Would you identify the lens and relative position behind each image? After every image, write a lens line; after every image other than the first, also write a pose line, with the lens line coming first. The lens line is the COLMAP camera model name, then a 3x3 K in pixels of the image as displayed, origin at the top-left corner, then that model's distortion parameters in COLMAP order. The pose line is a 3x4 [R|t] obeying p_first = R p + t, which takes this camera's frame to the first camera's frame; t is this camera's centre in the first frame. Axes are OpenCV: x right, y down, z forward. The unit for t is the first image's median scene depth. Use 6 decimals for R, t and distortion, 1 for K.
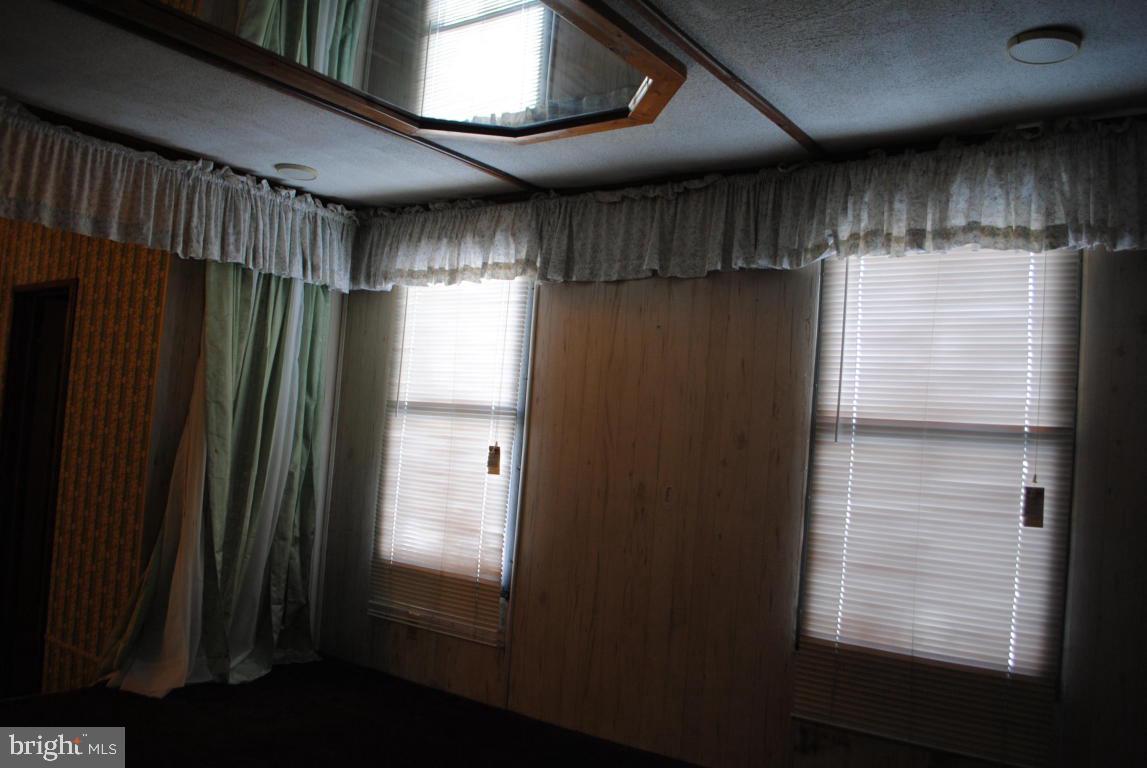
lens RADIAL K [[906.9, 0, 591.7], [0, 906.9, 392.2], [0, 0, 1]] dist [-0.084066, 0.011042]
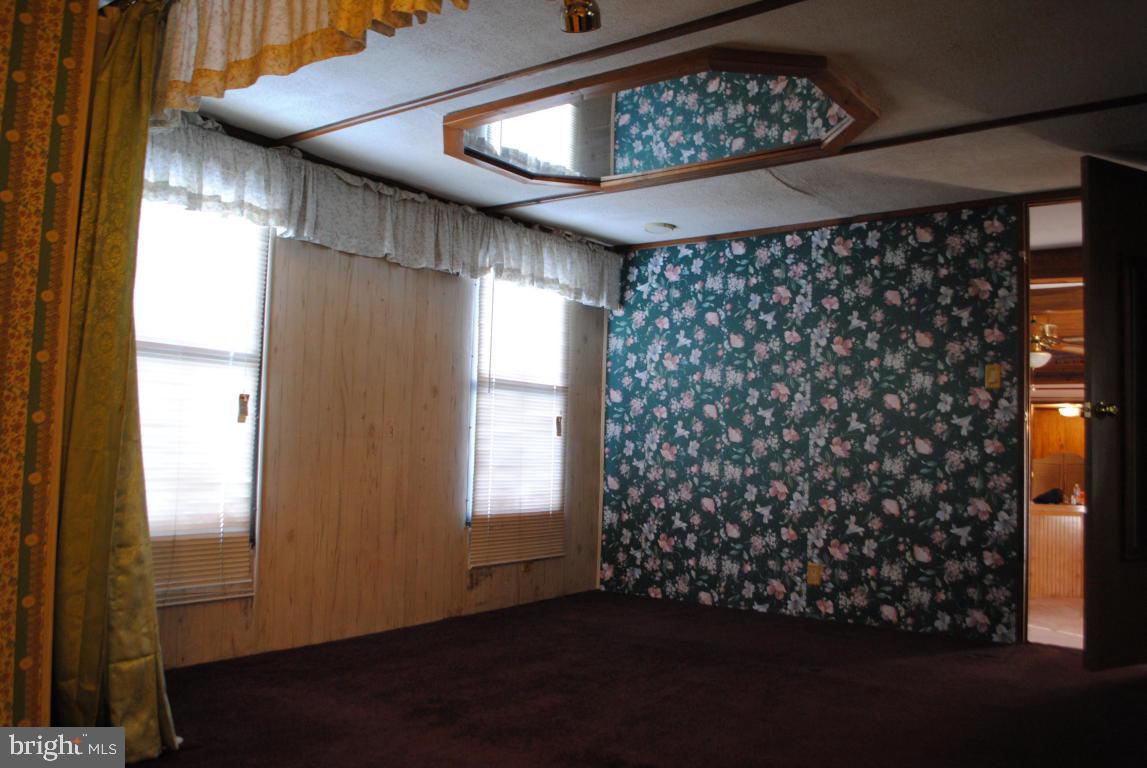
lens RADIAL K [[906.9, 0, 591.7], [0, 906.9, 392.2], [0, 0, 1]] dist [-0.084066, 0.011042]
pose [[0.021720, -0.010282, 0.999711, -1.140243], [-0.082922, 0.996483, 0.012051, 0.016171], [-0.996319, -0.083159, 0.020791, 0.655921]]
